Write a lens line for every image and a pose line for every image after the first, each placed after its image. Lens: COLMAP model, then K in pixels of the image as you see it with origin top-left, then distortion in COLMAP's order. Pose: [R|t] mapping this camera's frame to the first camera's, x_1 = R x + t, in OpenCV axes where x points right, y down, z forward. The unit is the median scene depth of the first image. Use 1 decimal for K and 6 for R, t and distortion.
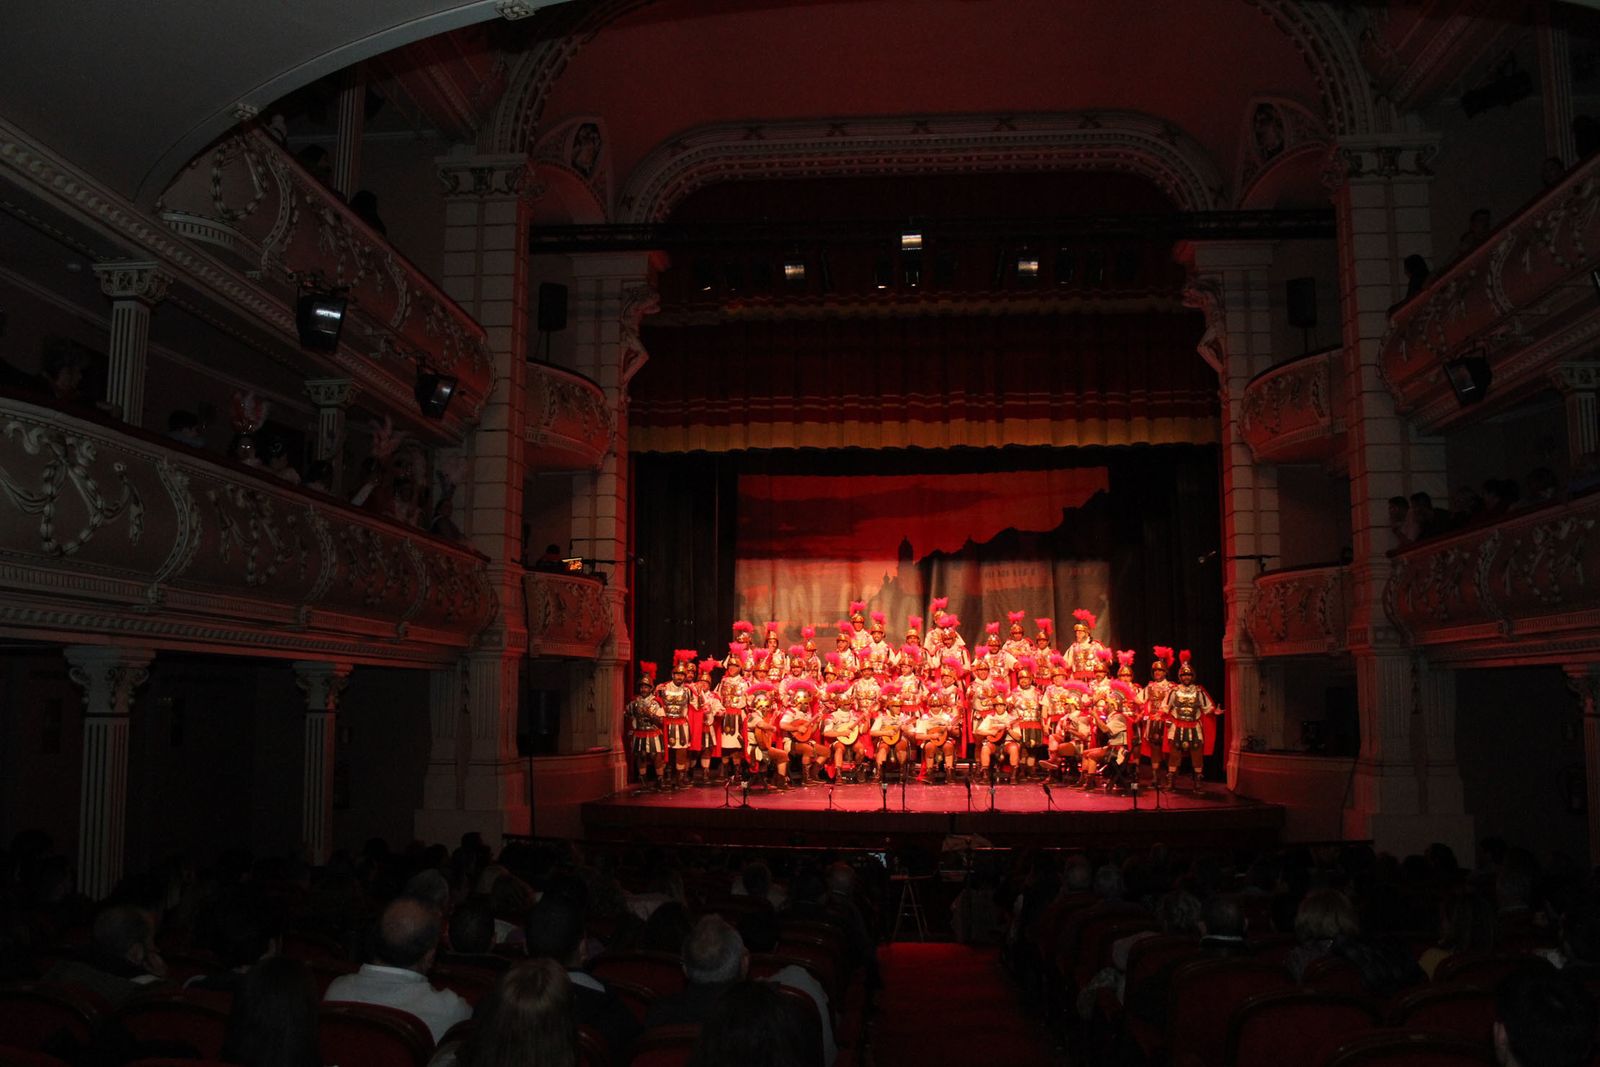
lens RADIAL K [[1368.8, 0, 800.0], [0, 1368.8, 533.5], [0, 0, 1]] dist [0.002803, 0.005918]
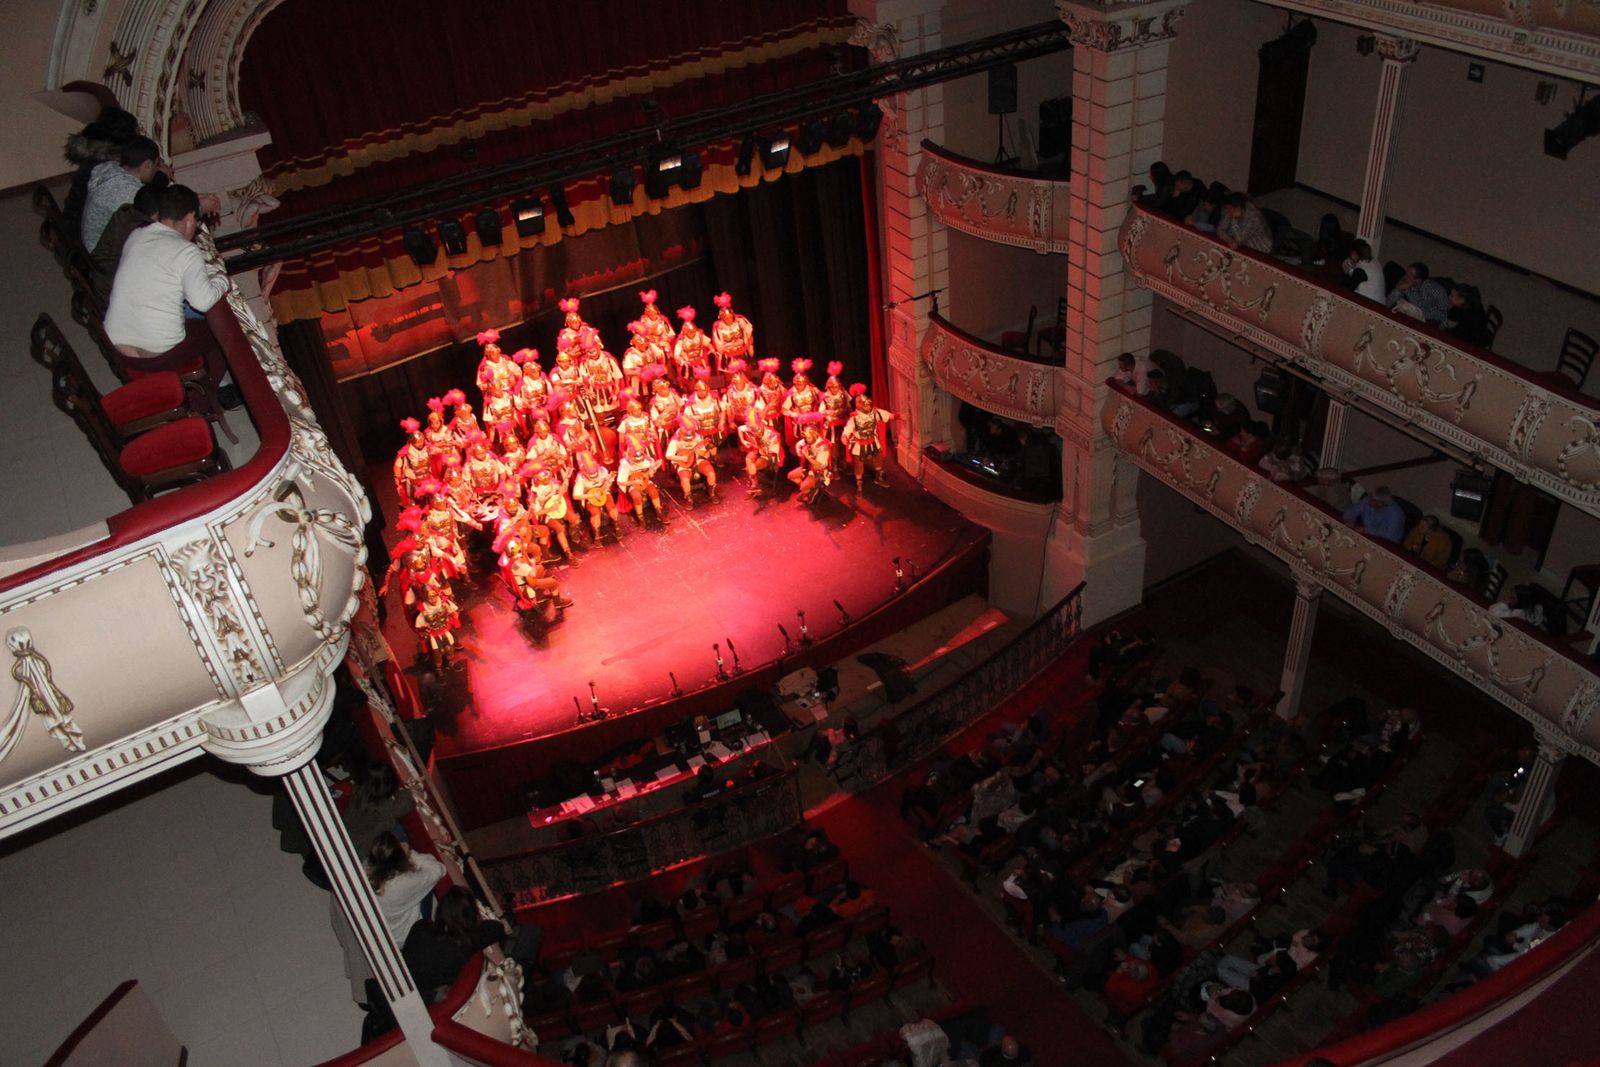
lens RADIAL K [[1368.8, 0, 800.0], [0, 1368.8, 533.5], [0, 0, 1]] dist [0.002803, 0.005918]
pose [[0.822791, -0.400070, 0.403682, -0.261683], [0.032140, 0.741894, 0.669747, -0.575532], [-0.567435, -0.538087, 0.623282, 0.298804]]
